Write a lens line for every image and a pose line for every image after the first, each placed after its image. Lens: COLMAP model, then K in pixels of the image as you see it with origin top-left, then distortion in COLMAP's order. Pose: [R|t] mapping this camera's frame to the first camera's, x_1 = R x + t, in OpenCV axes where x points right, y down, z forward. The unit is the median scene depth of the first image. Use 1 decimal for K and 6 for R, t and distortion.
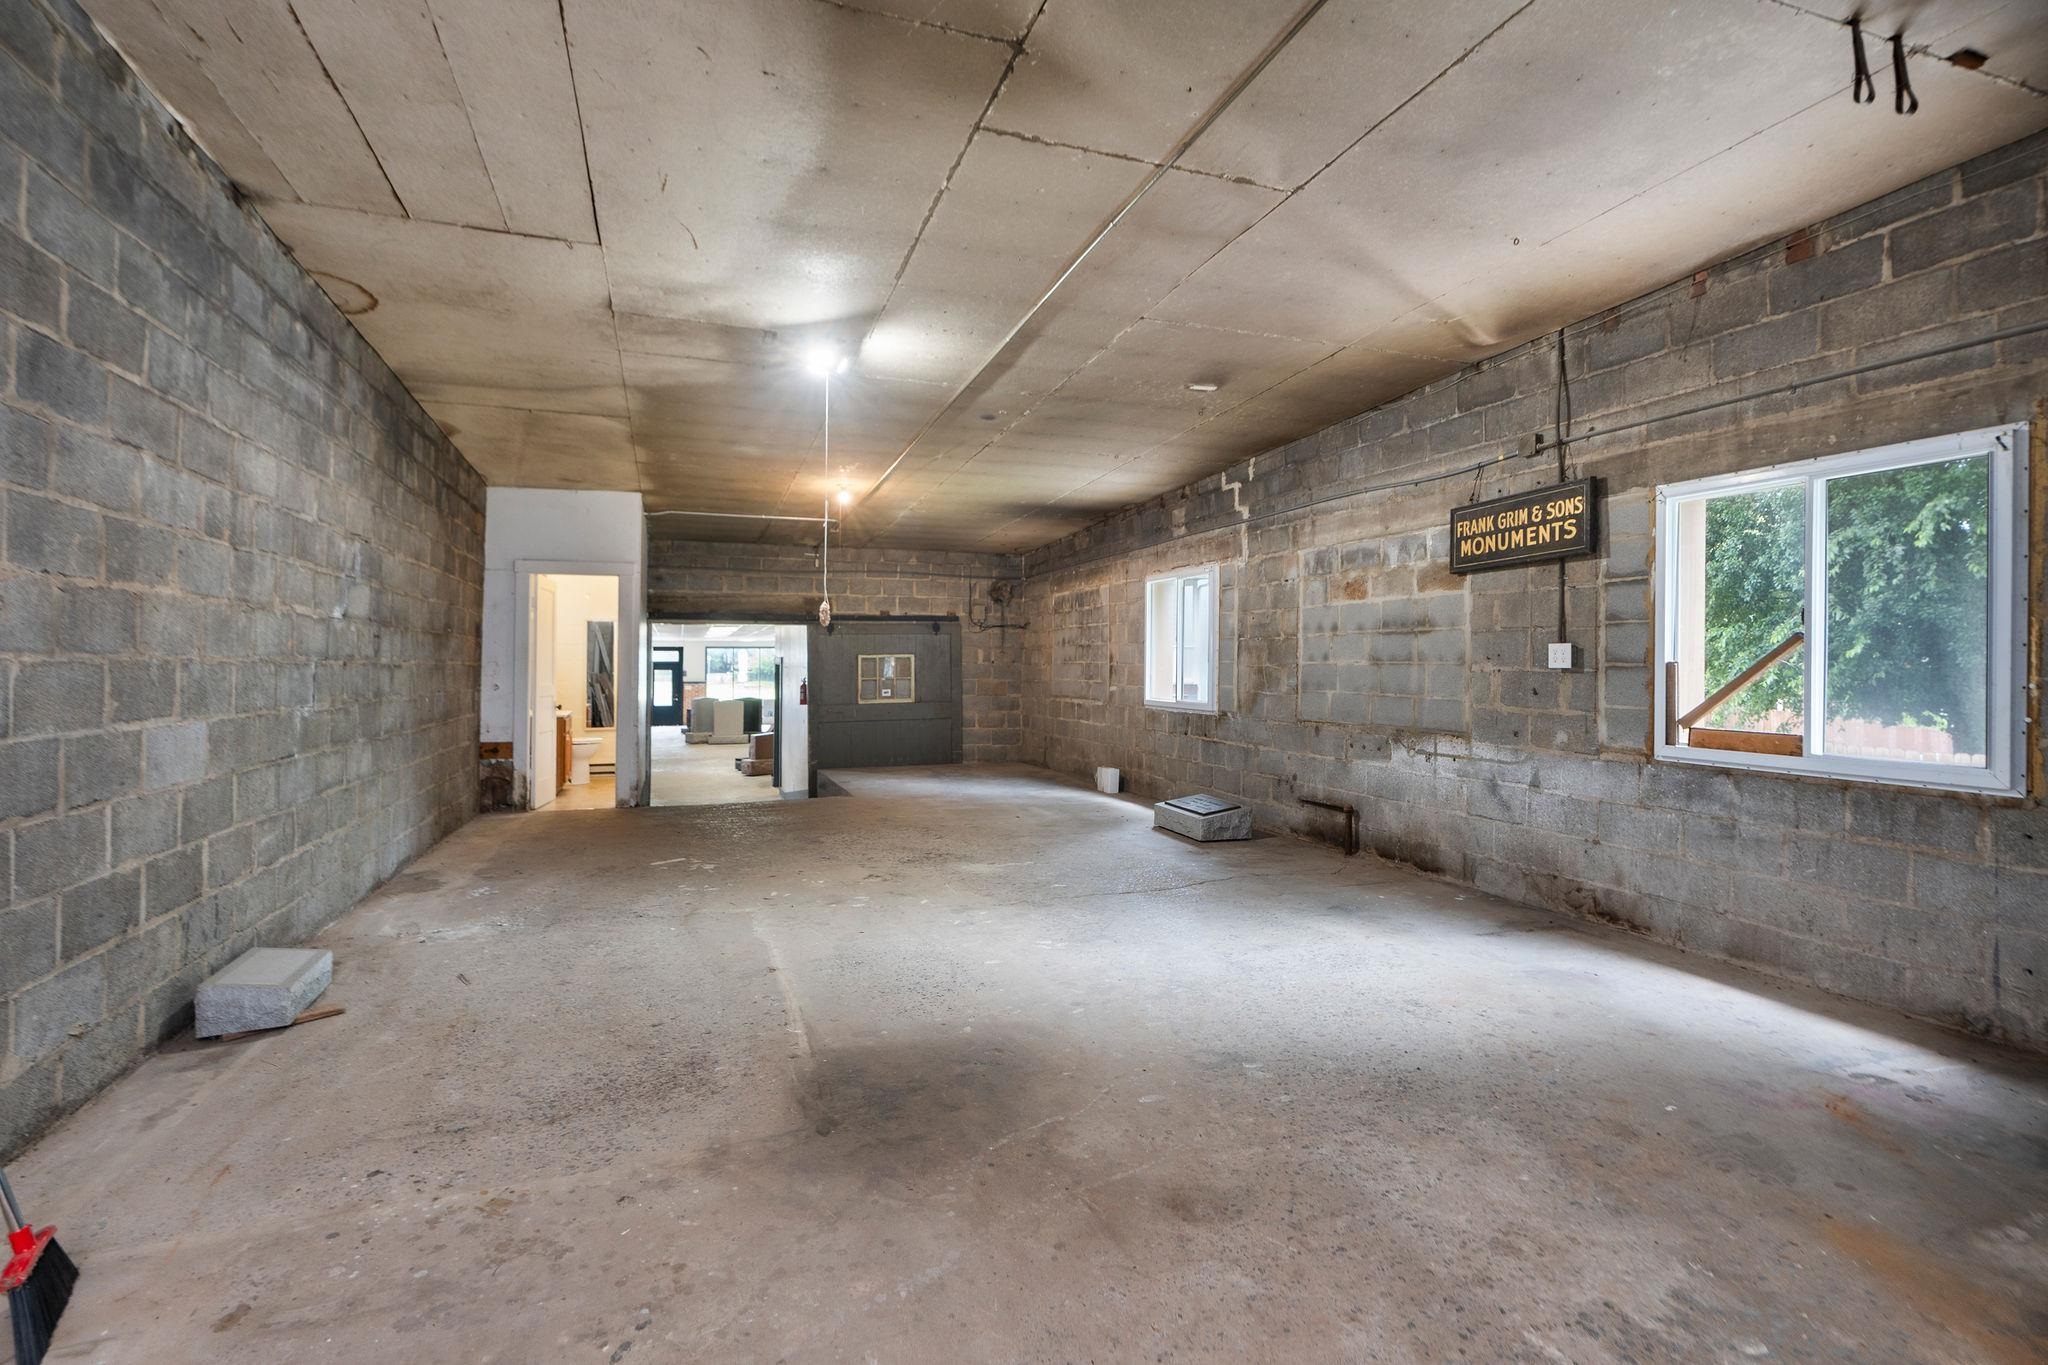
lens RADIAL K [[949.6, 0, 974.7], [0, 949.6, 665.0], [0, 0, 1]] dist [-0.004766, 0.000090]
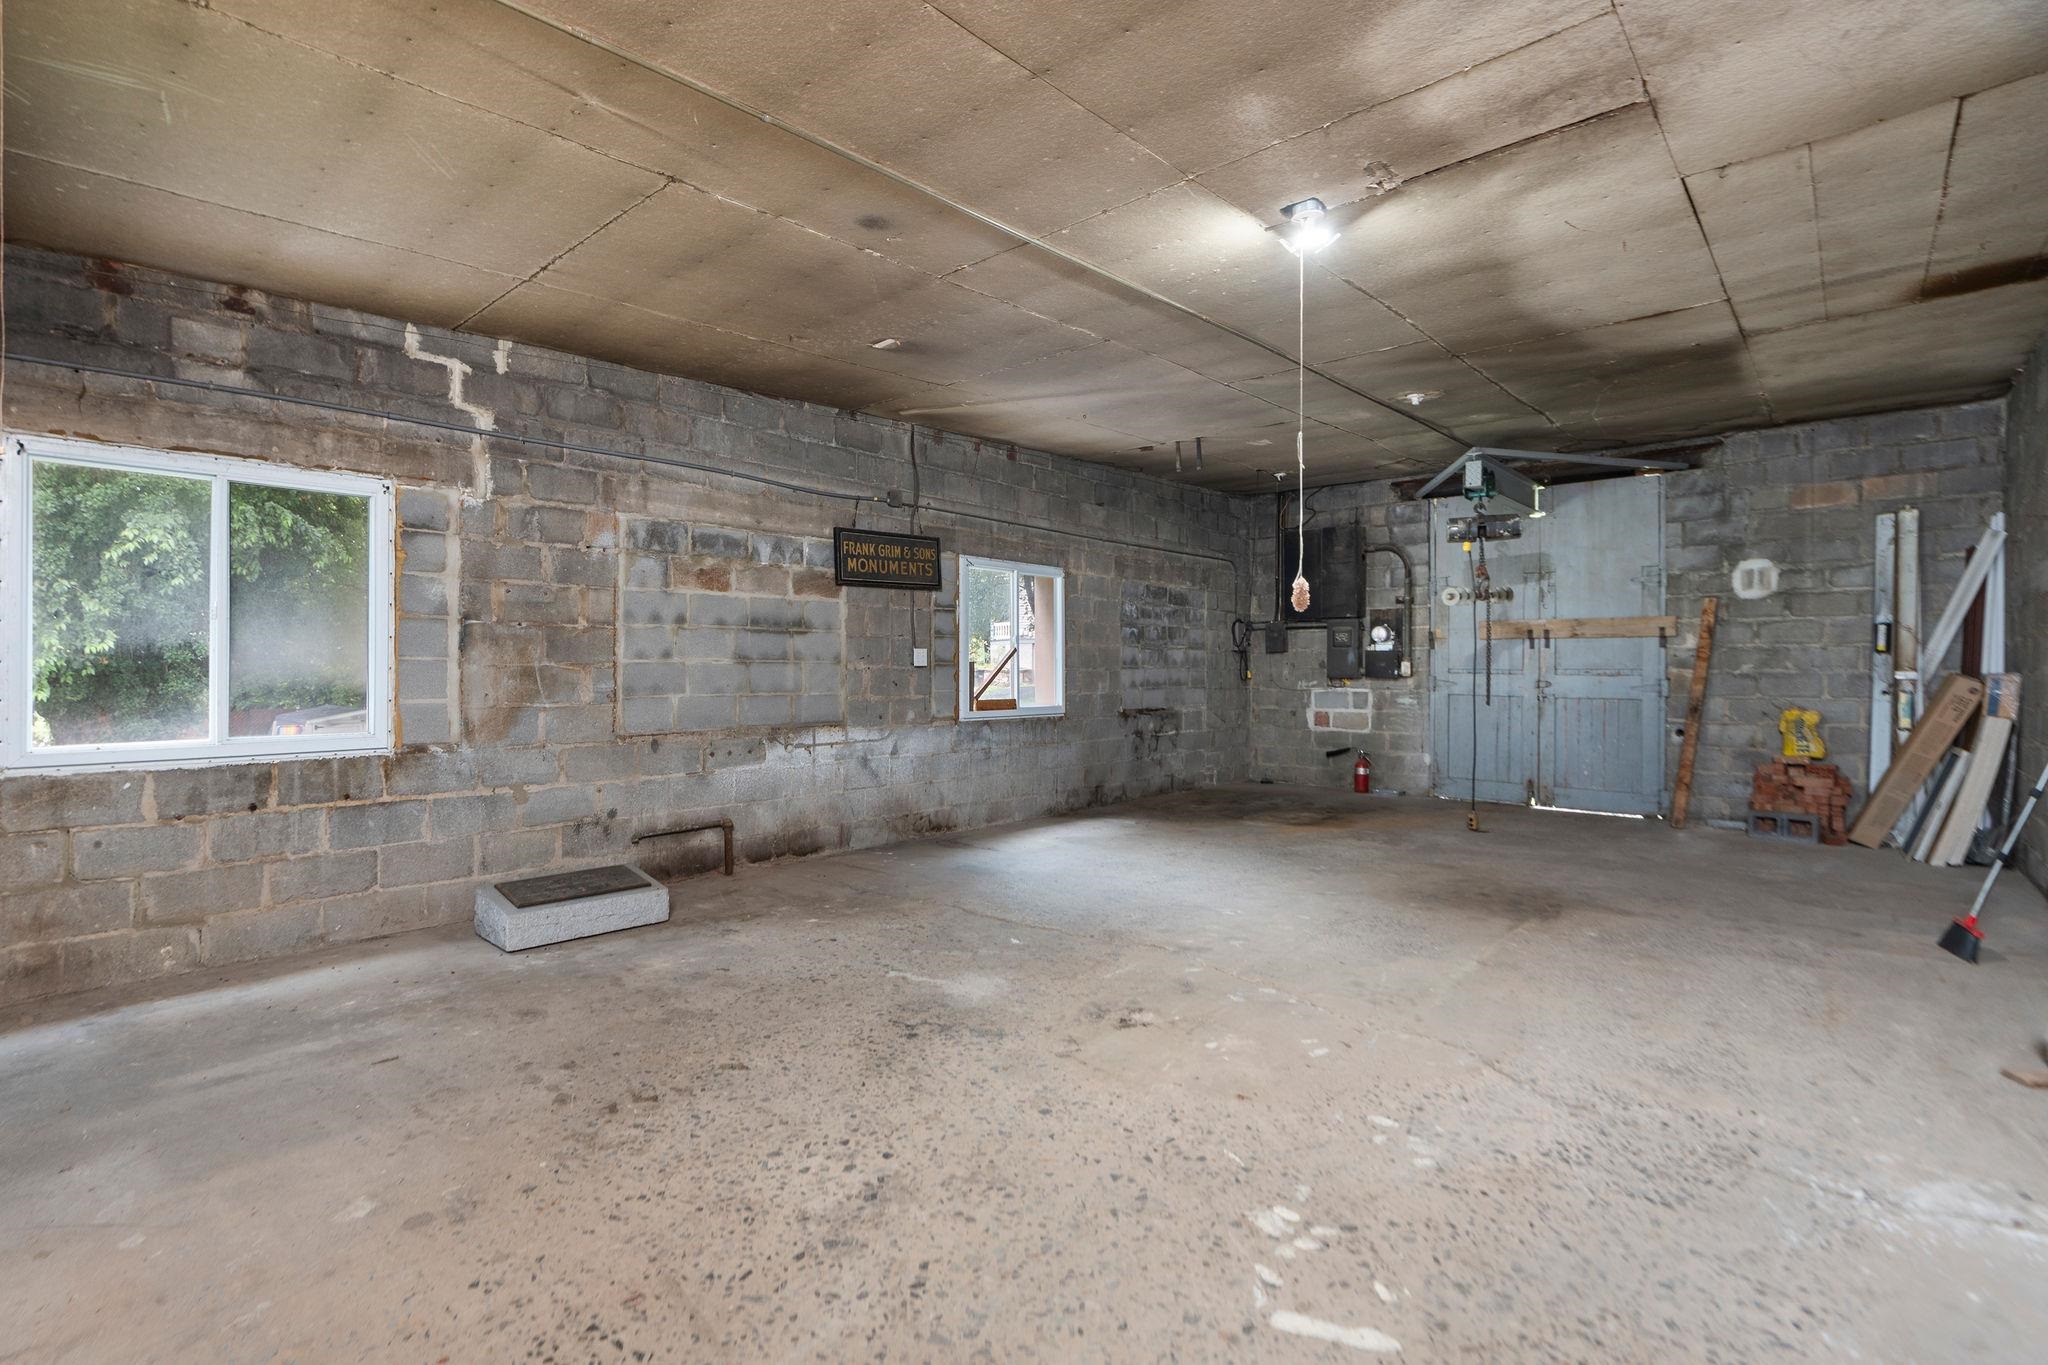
lens RADIAL K [[949.6, 0, 1021.3], [0, 949.6, 678.5], [0, 0, 1]] dist [-0.004766, 0.000090]
pose [[-0.514531, -0.020686, 0.857222, -0.576721], [-0.005020, 0.999764, 0.021113, -0.007256], [-0.857457, 0.006561, -0.514513, 1.357983]]
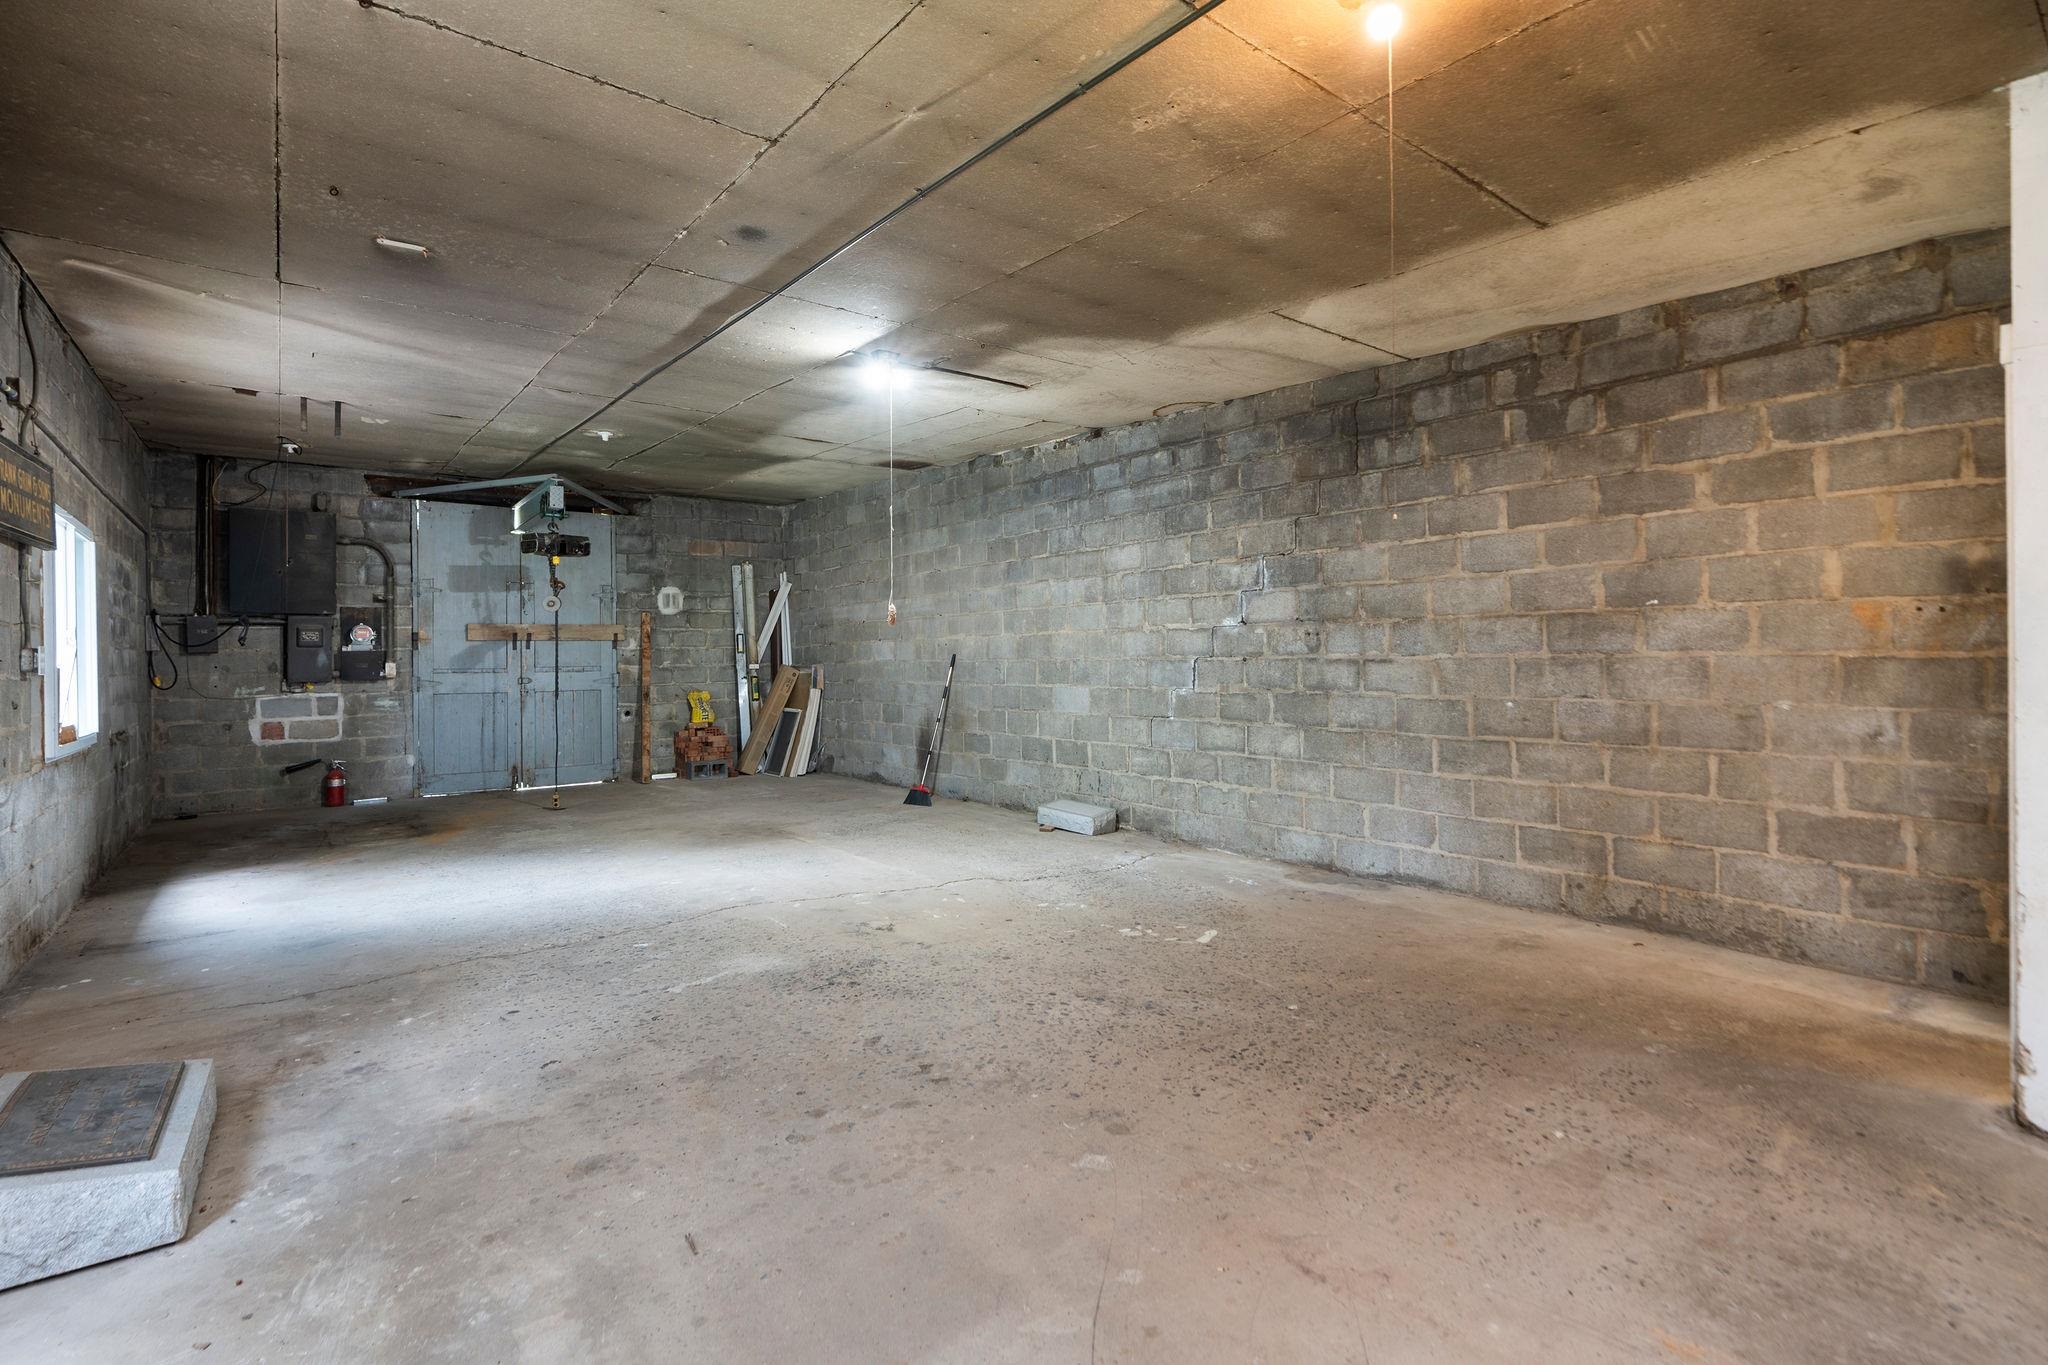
lens RADIAL K [[949.6, 0, 986.5], [0, 949.6, 655.6], [0, 0, 1]] dist [-0.004766, 0.000090]
pose [[-0.943761, 0.004514, -0.330599, 0.078648], [0.006068, 0.999975, -0.003670, -0.004854], [0.330574, -0.005470, -0.943764, 1.780608]]
